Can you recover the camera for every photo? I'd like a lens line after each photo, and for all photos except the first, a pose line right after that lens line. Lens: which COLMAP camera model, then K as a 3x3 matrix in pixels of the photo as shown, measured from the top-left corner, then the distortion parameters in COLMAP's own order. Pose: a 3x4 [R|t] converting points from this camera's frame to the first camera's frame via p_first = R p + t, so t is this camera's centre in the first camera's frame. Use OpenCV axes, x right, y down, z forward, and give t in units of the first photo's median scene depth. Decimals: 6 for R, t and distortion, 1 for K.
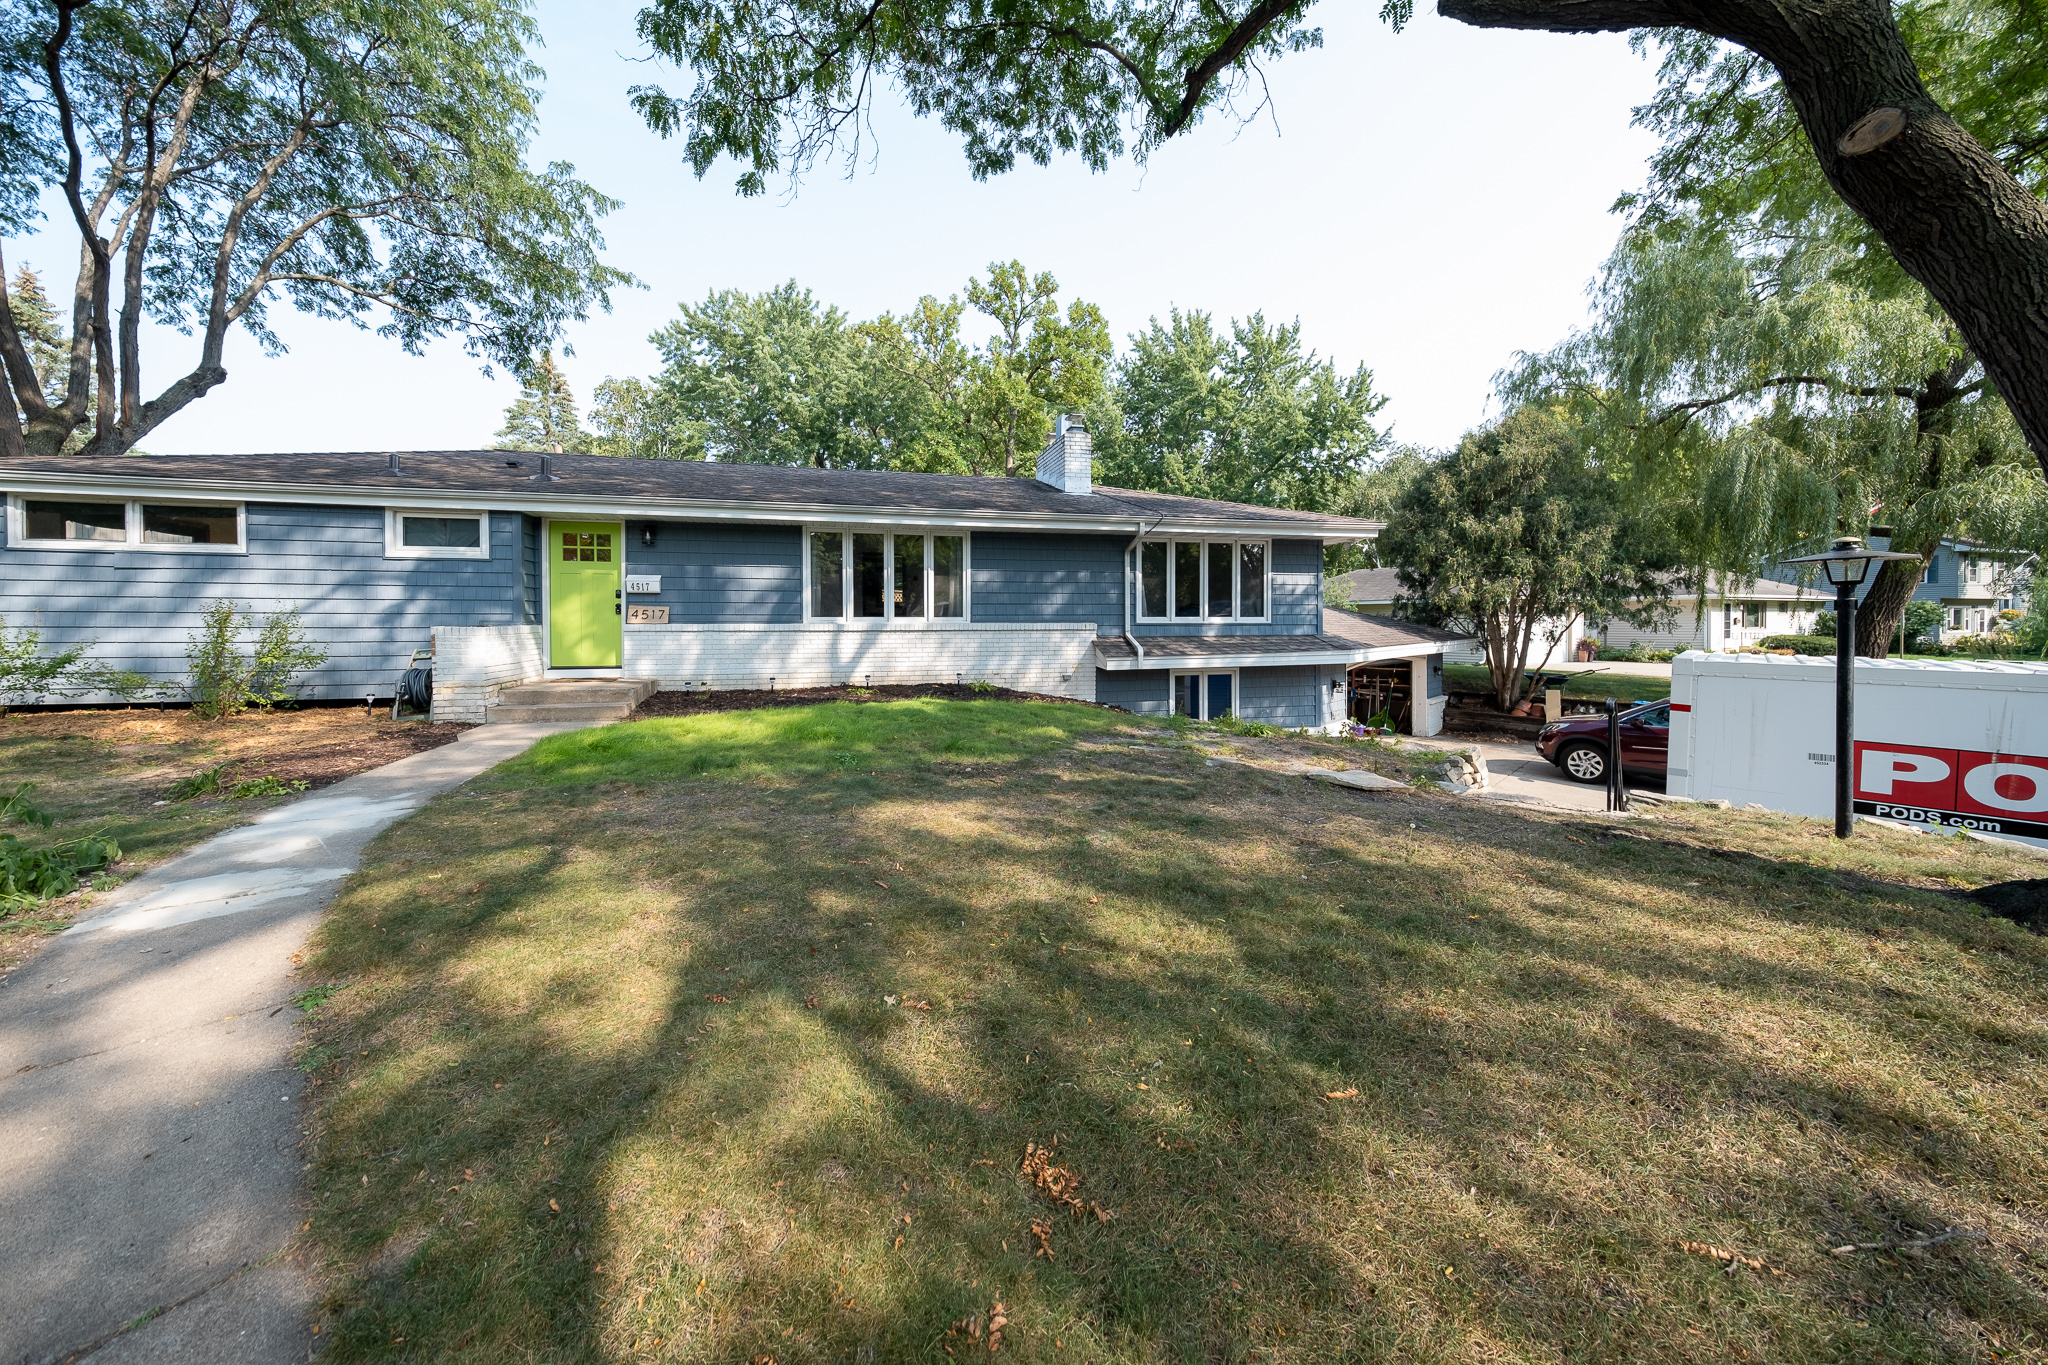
lens RADIAL K [[724.6, 0, 1023.9], [0, 724.6, 616.8], [0, 0, 1]] dist [0.015255, -0.000096]
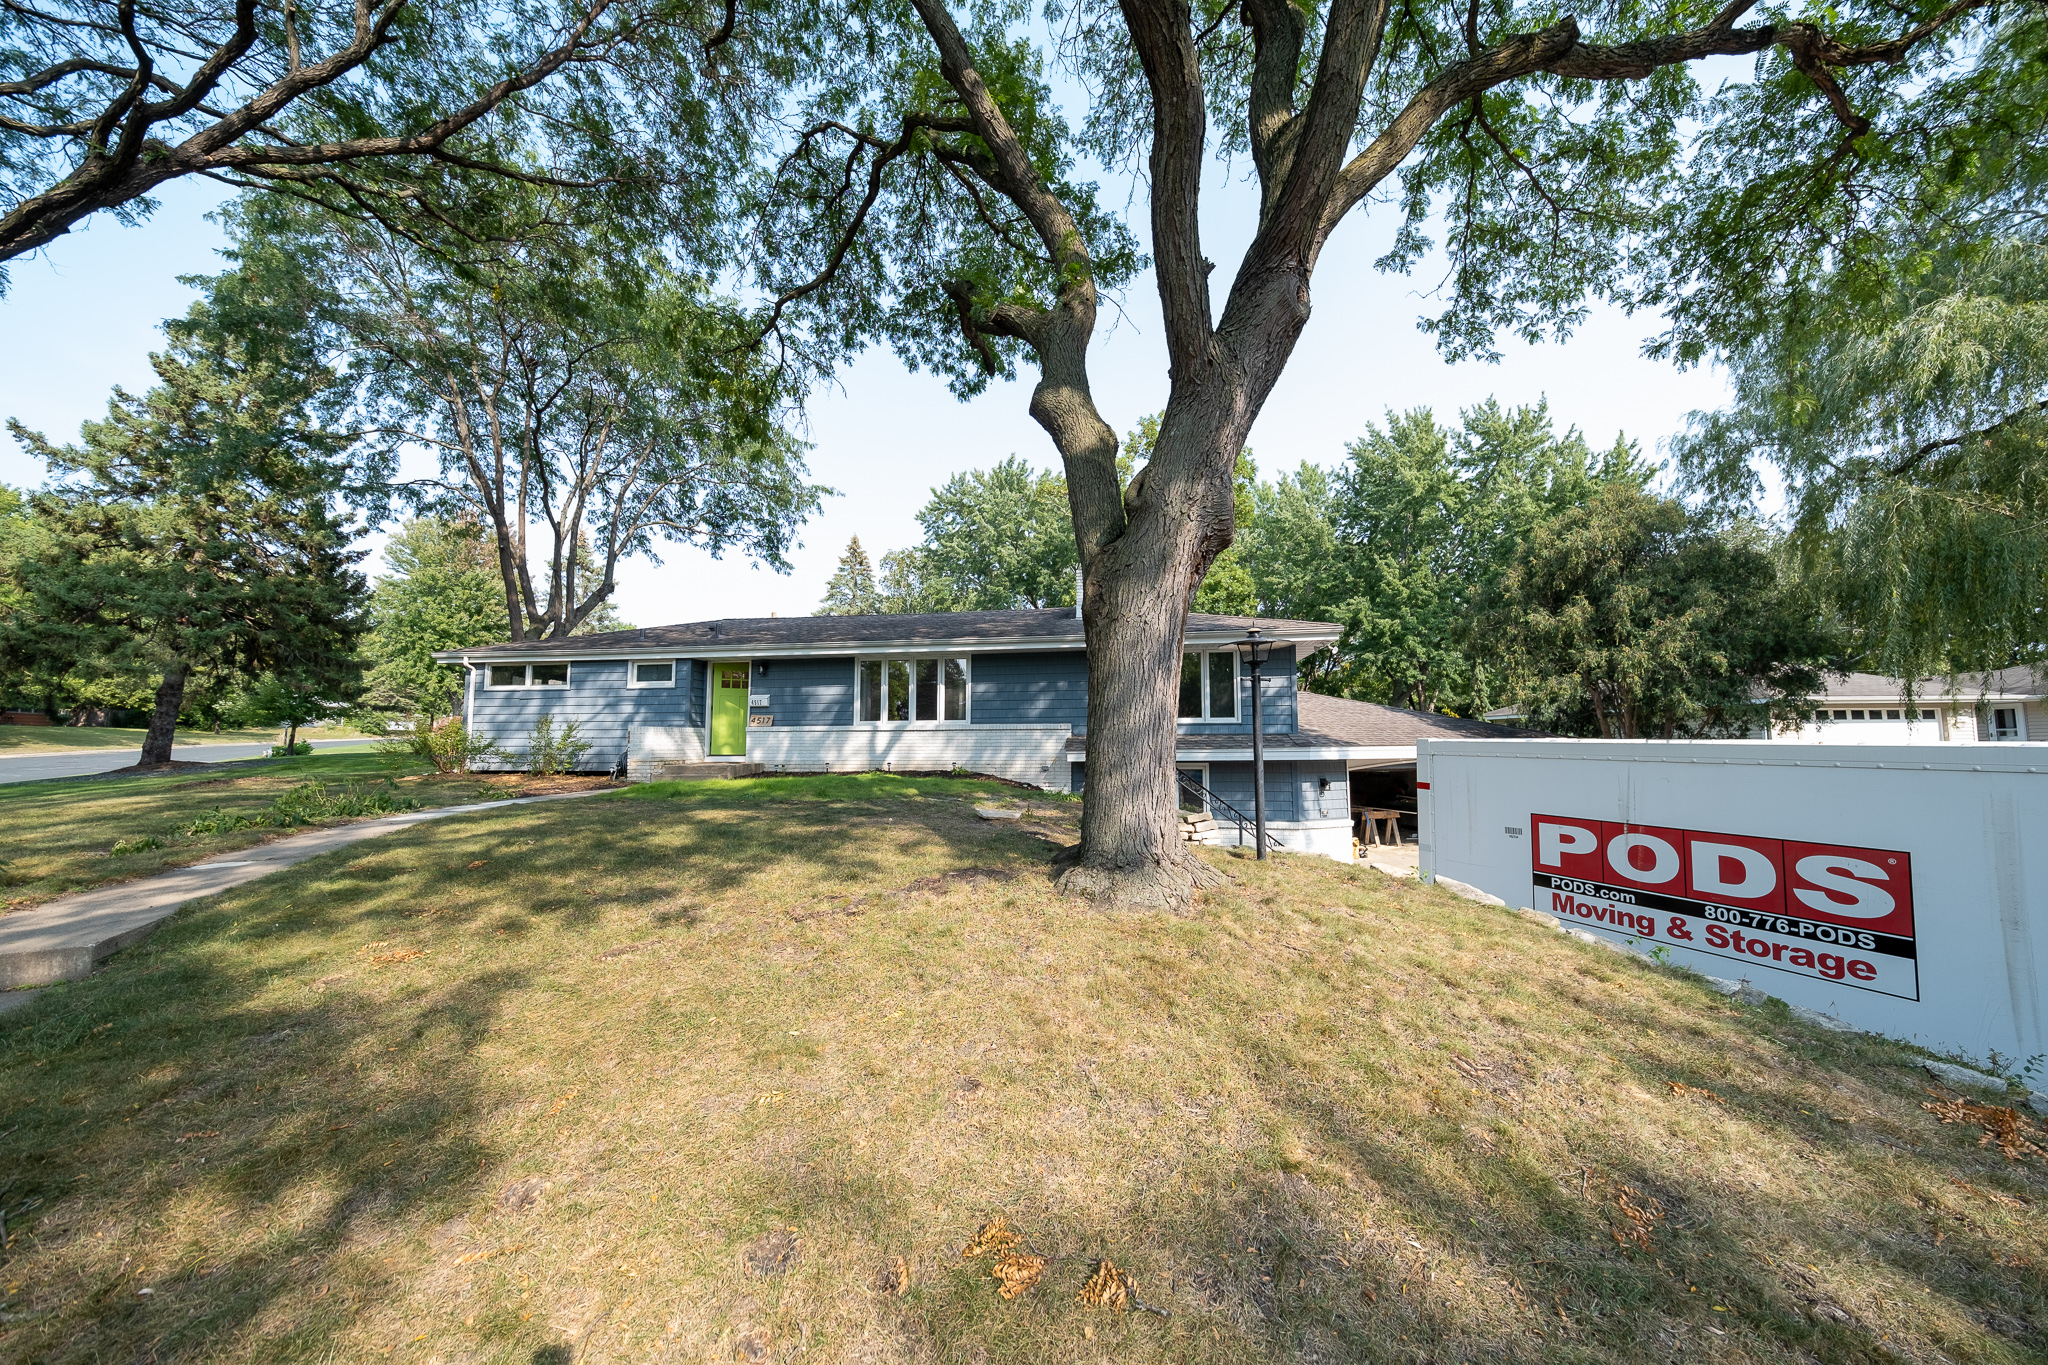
lens RADIAL K [[705.8, 0, 1025.7], [0, 705.8, 669.5], [0, 0, 1]] dist [0.036515, -0.000163]
pose [[0.917726, -0.045122, -0.394644, 0.531552], [0.006165, 0.995026, -0.099429, 0.037795], [0.397167, 0.088815, 0.913439, -0.132866]]
